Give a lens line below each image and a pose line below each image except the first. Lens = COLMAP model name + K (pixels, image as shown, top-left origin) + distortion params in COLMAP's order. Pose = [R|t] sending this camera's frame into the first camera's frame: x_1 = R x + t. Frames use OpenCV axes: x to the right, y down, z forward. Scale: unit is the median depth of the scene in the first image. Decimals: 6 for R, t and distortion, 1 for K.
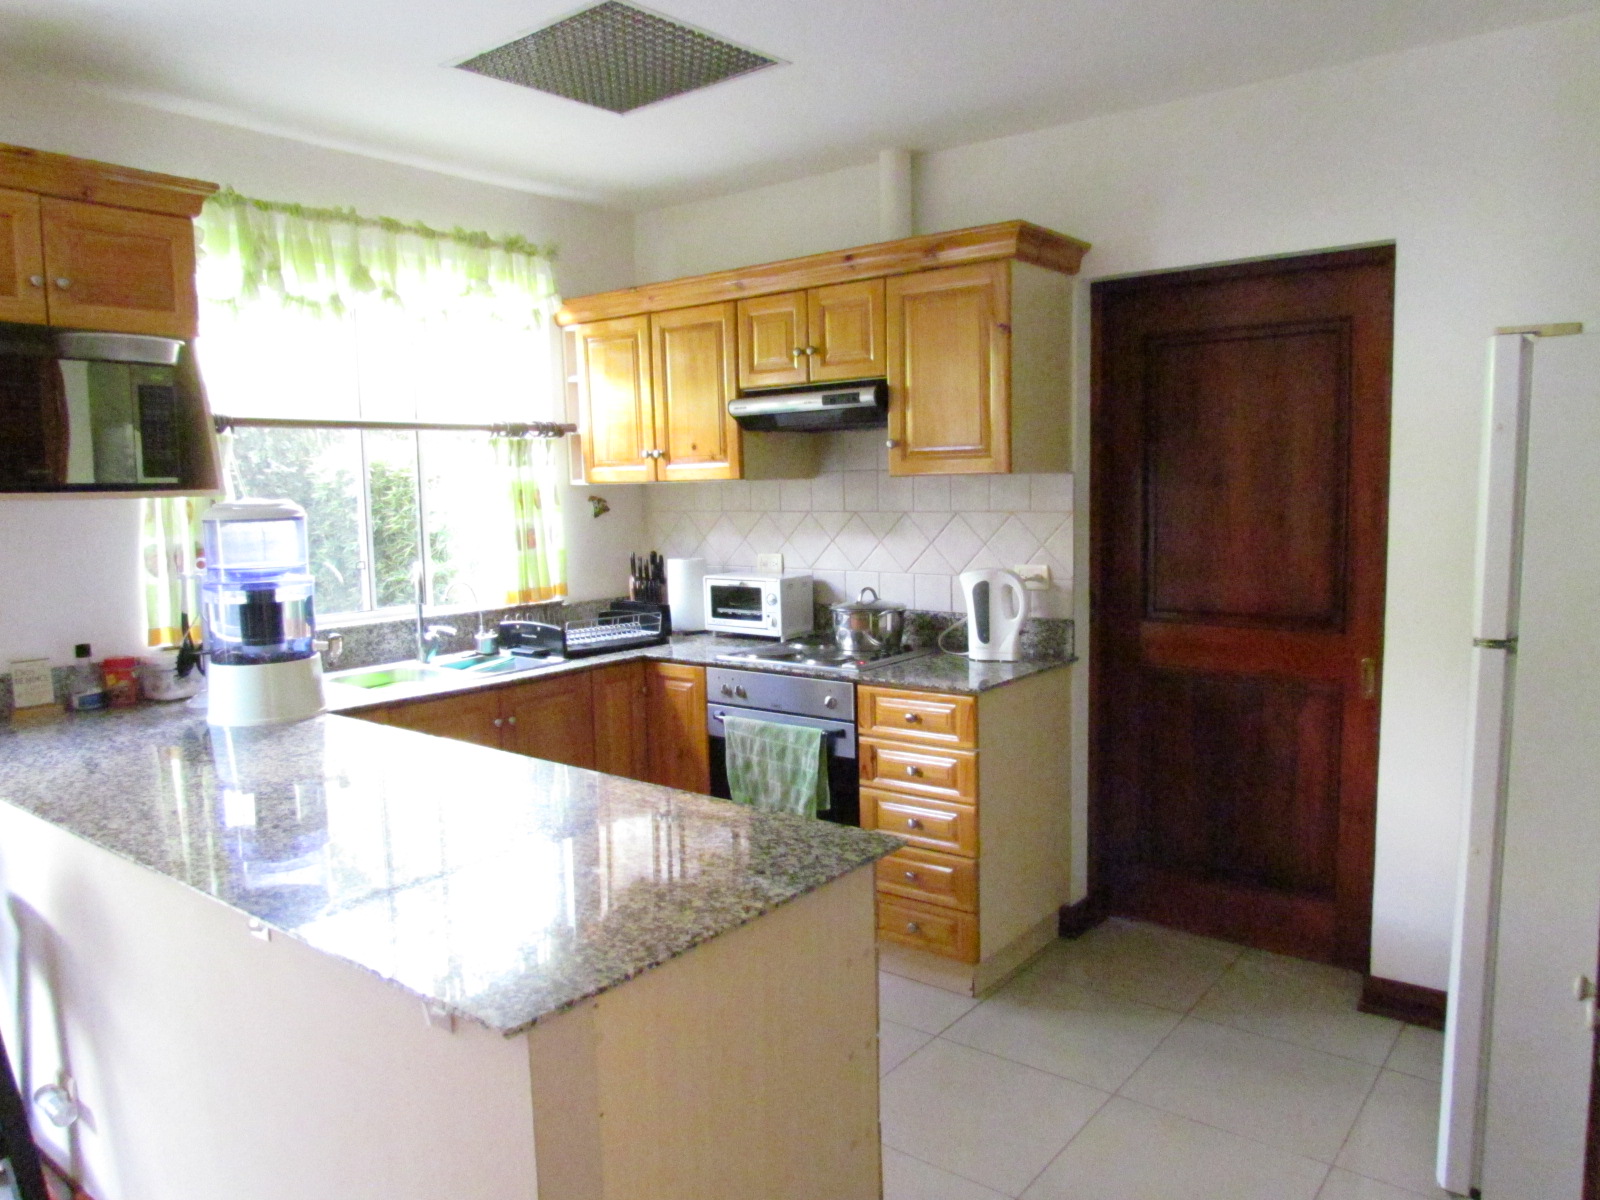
lens RADIAL K [[1137.9, 0, 800.0], [0, 1137.9, 600.0], [0, 0, 1]] dist [-0.028985, 0.011129]
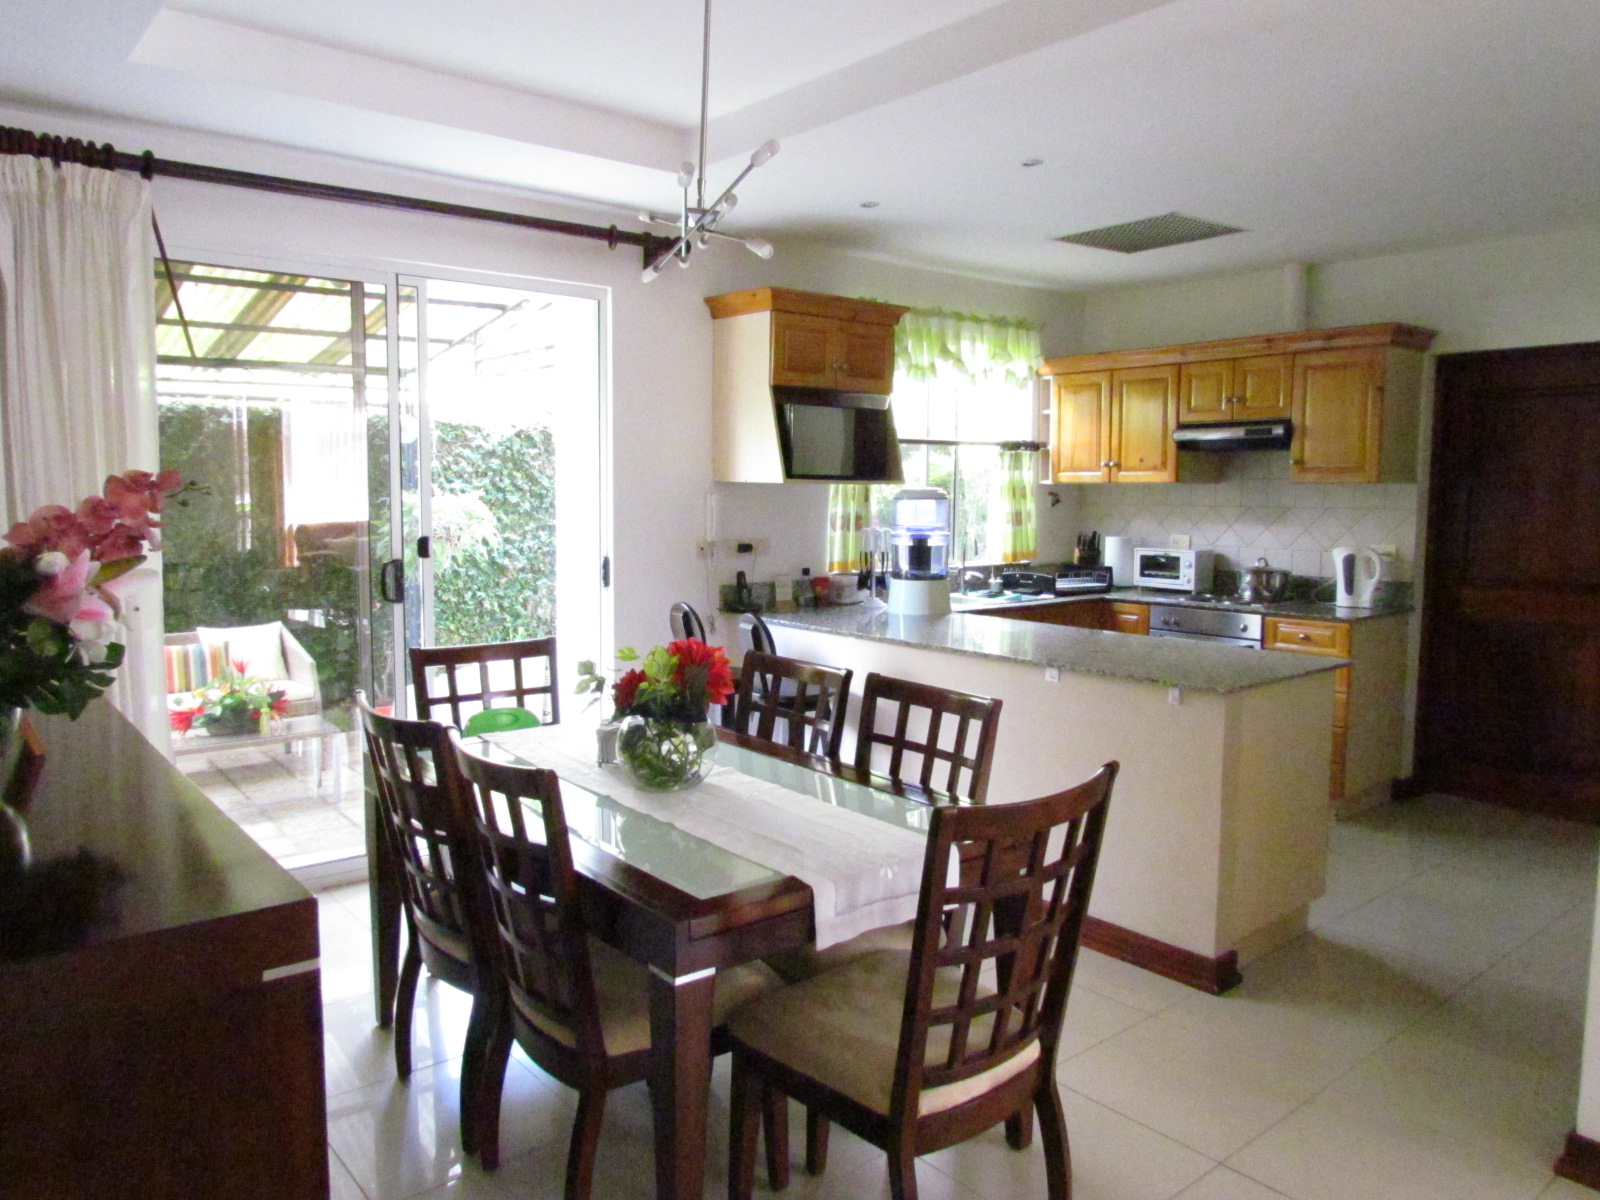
lens RADIAL K [[1137.9, 0, 800.0], [0, 1137.9, 600.0], [0, 0, 1]] dist [-0.028985, 0.011129]
pose [[0.977999, 0.043014, -0.204129, -0.229729], [-0.043782, 0.999041, 0.000753, 0.070799], [0.203966, 0.008201, 0.978944, -0.577822]]
